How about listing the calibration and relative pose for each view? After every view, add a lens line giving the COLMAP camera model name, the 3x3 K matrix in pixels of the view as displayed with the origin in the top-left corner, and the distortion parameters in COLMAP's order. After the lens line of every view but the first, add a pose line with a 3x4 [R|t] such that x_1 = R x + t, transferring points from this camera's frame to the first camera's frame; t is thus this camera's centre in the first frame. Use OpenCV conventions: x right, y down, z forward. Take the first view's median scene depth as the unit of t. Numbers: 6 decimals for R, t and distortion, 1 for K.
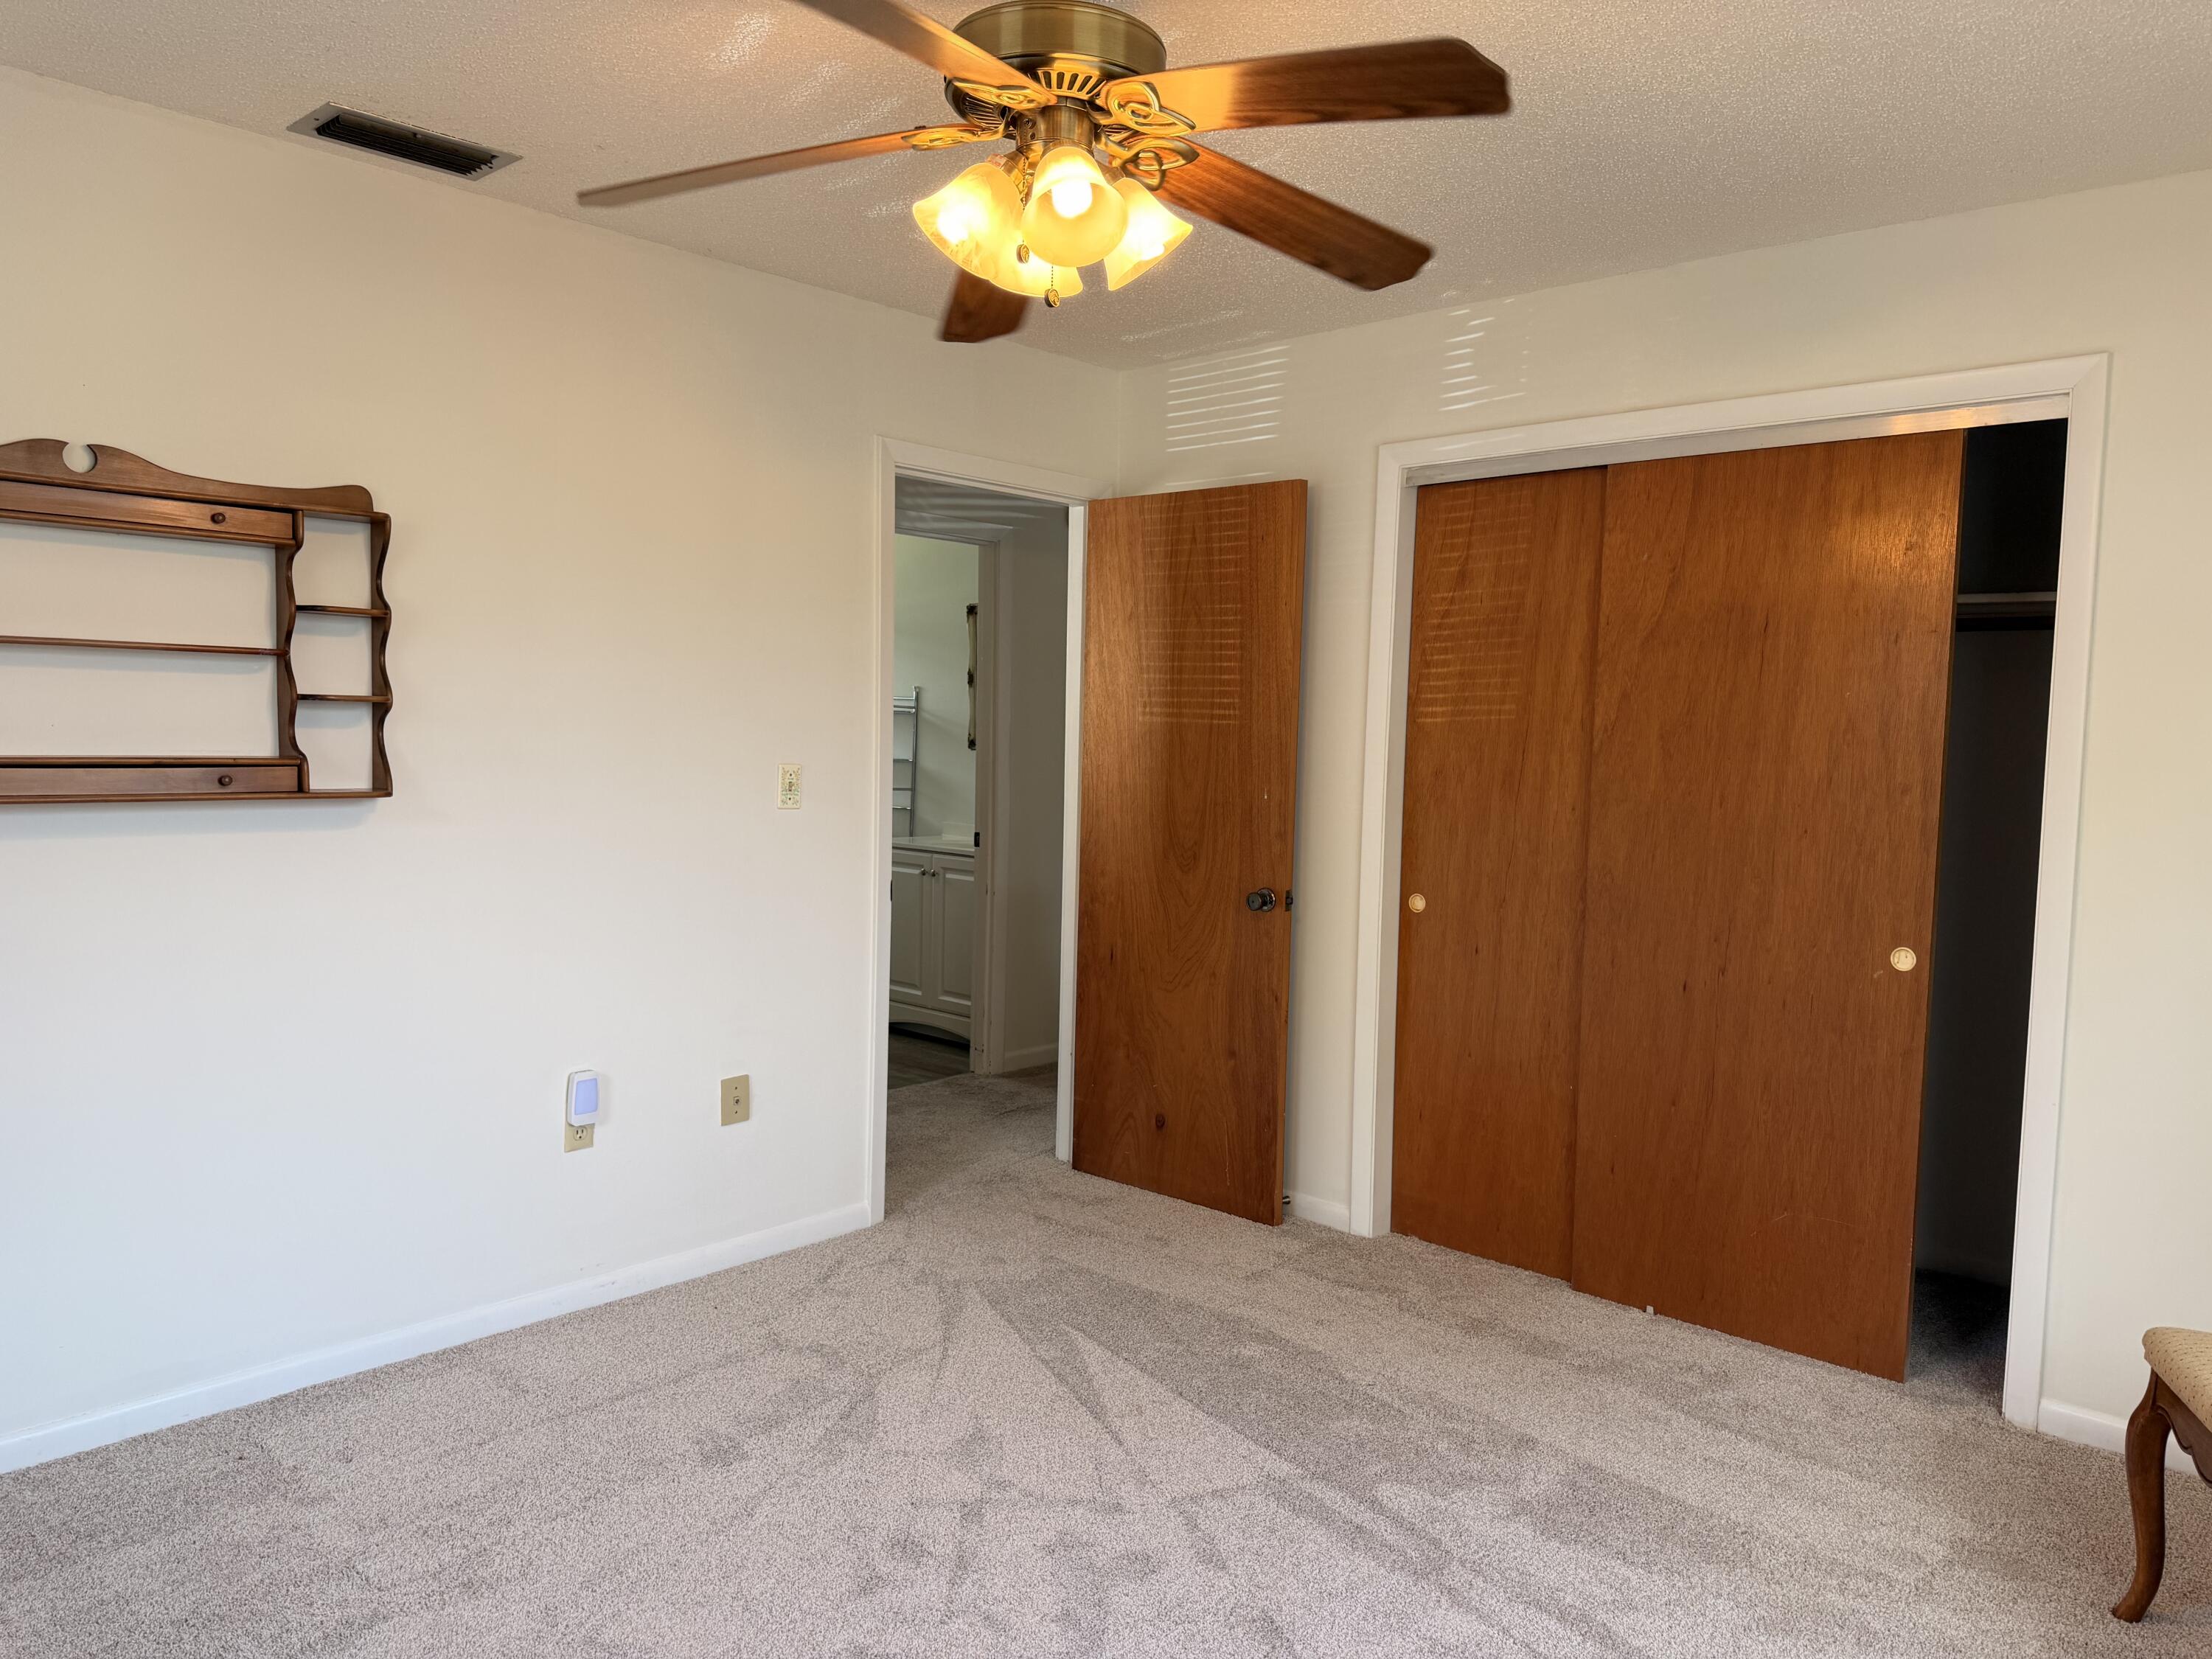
lens RADIAL K [[1544.3, 0, 1111.7], [0, 1544.3, 826.7], [0, 0, 1]] dist [0.037654, -0.021642]
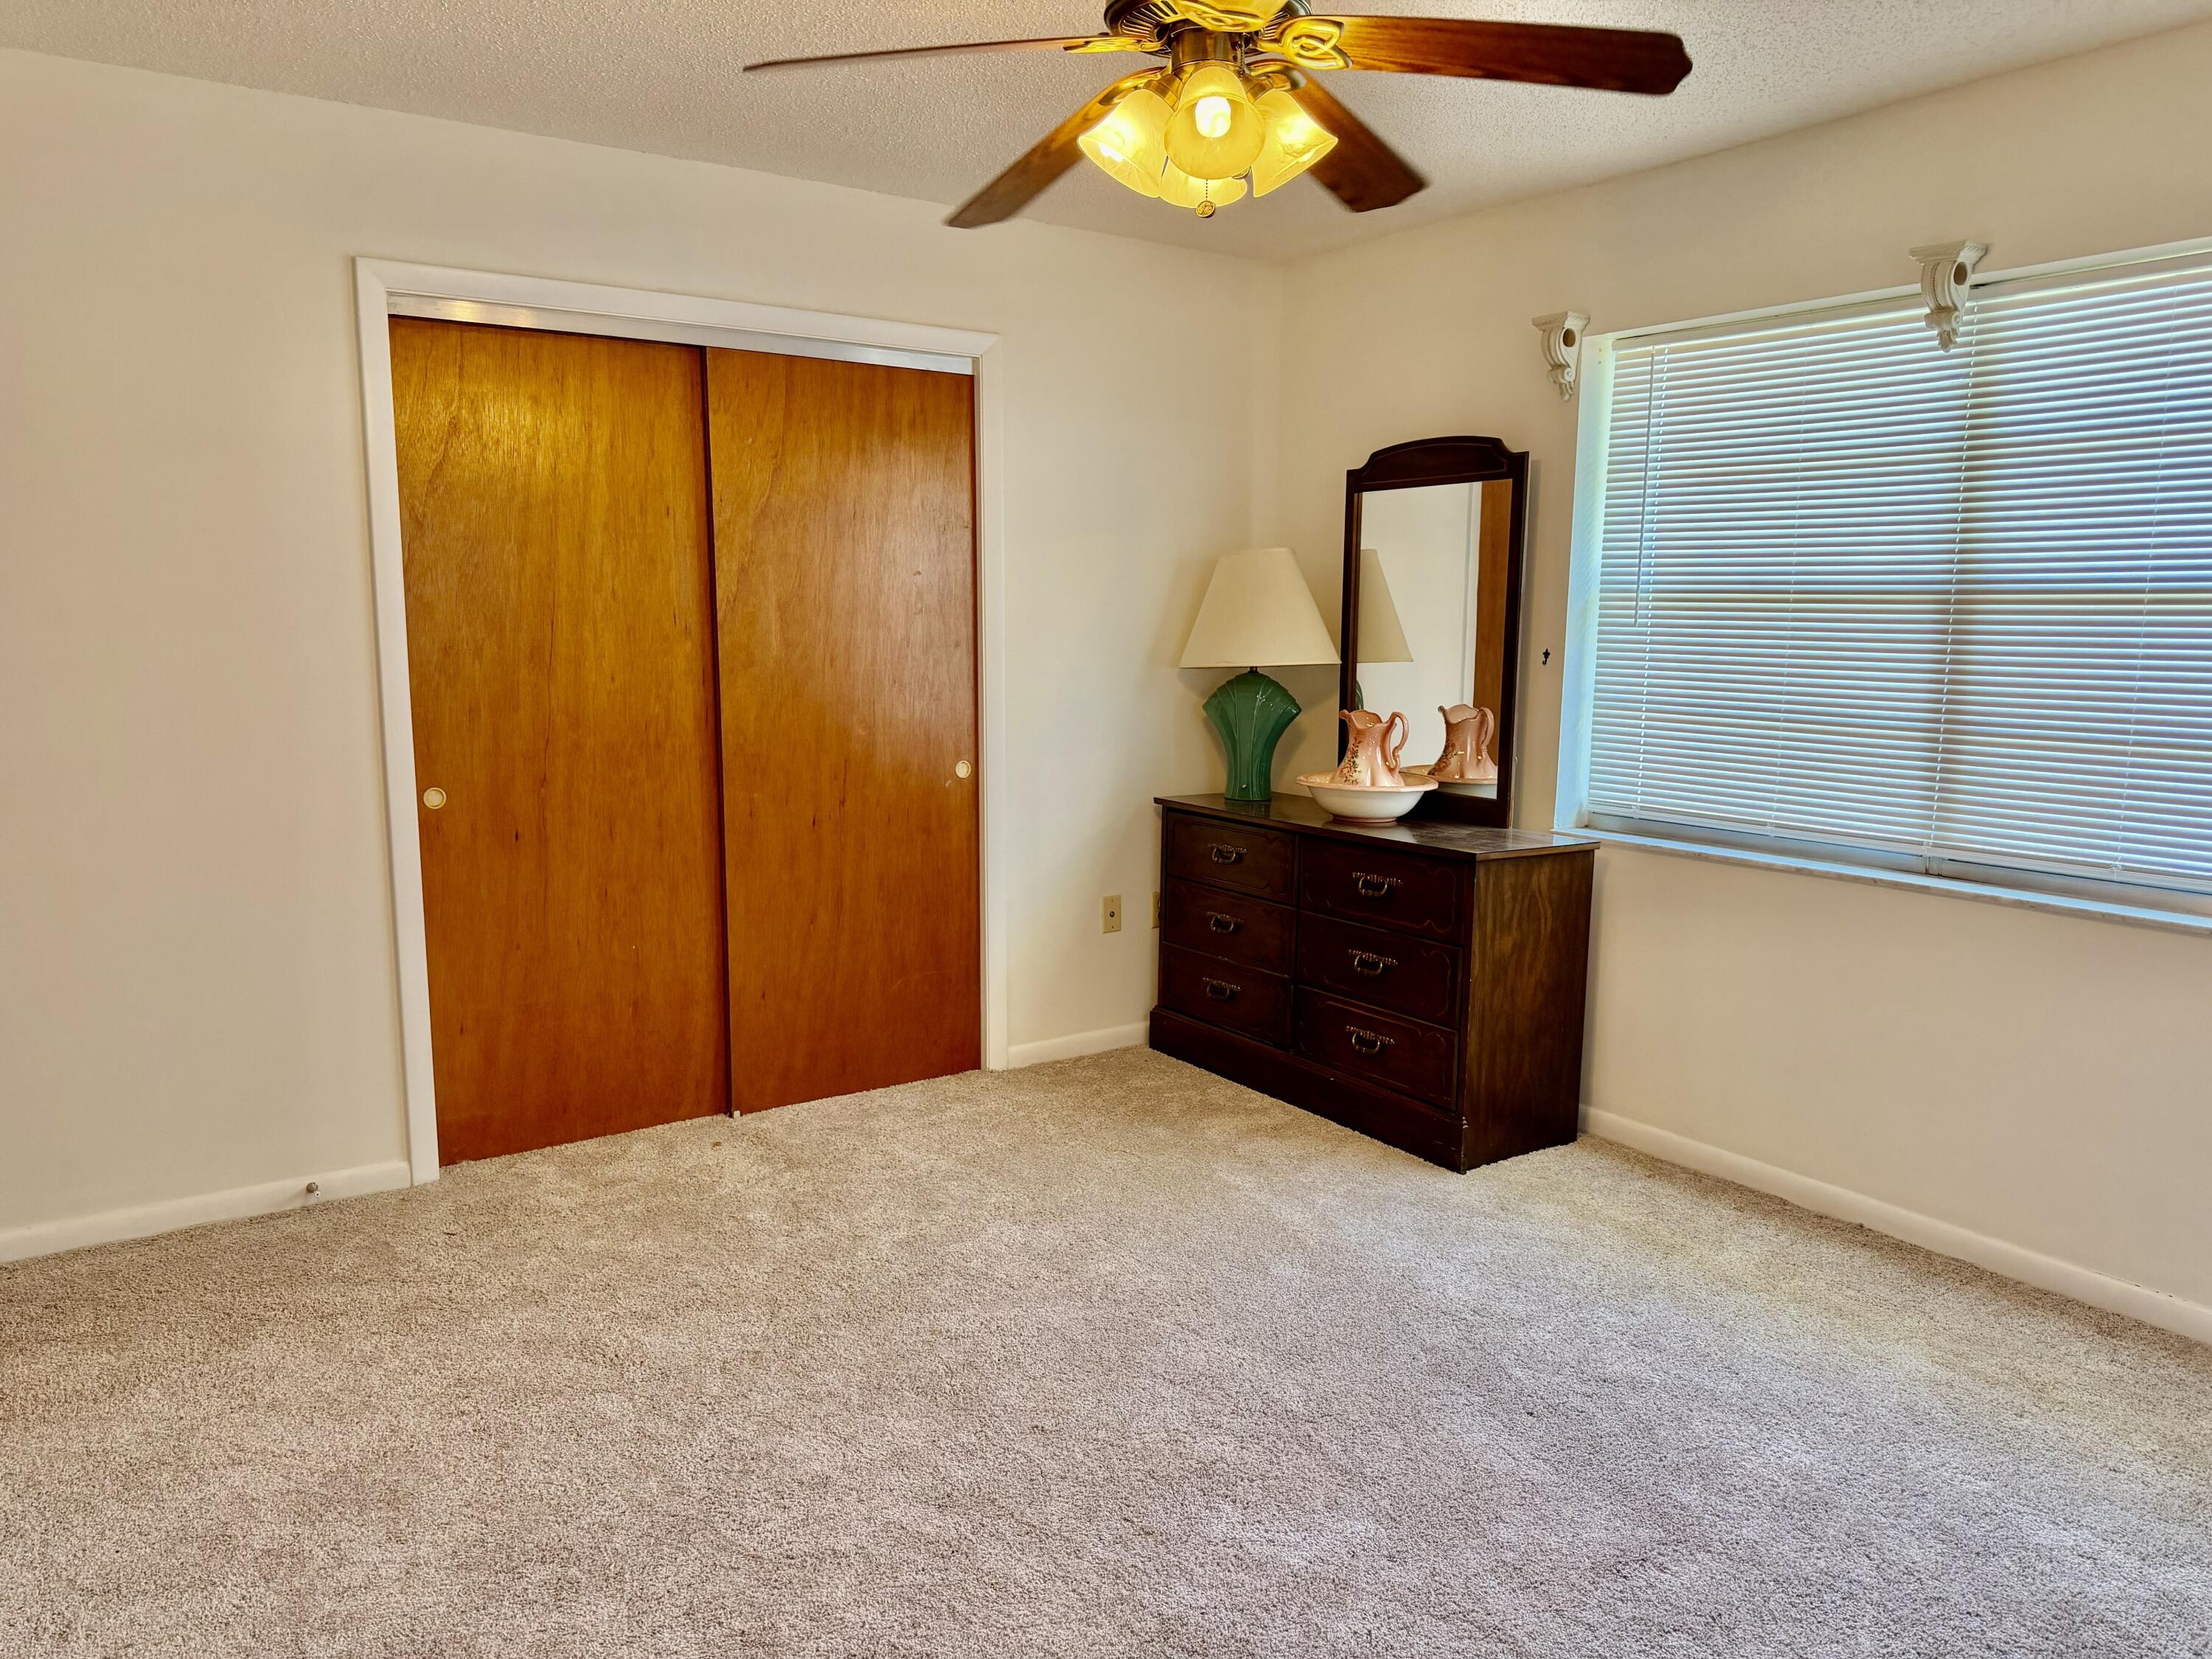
lens RADIAL K [[1543.8, 0, 1111.2], [0, 1543.8, 839.5], [0, 0, 1]] dist [0.021374, -0.013160]
pose [[0.206364, -0.172204, 0.963203, -0.705082], [0.054016, 0.984895, 0.164510, -0.063345], [-0.976983, 0.018080, 0.212549, 0.528157]]
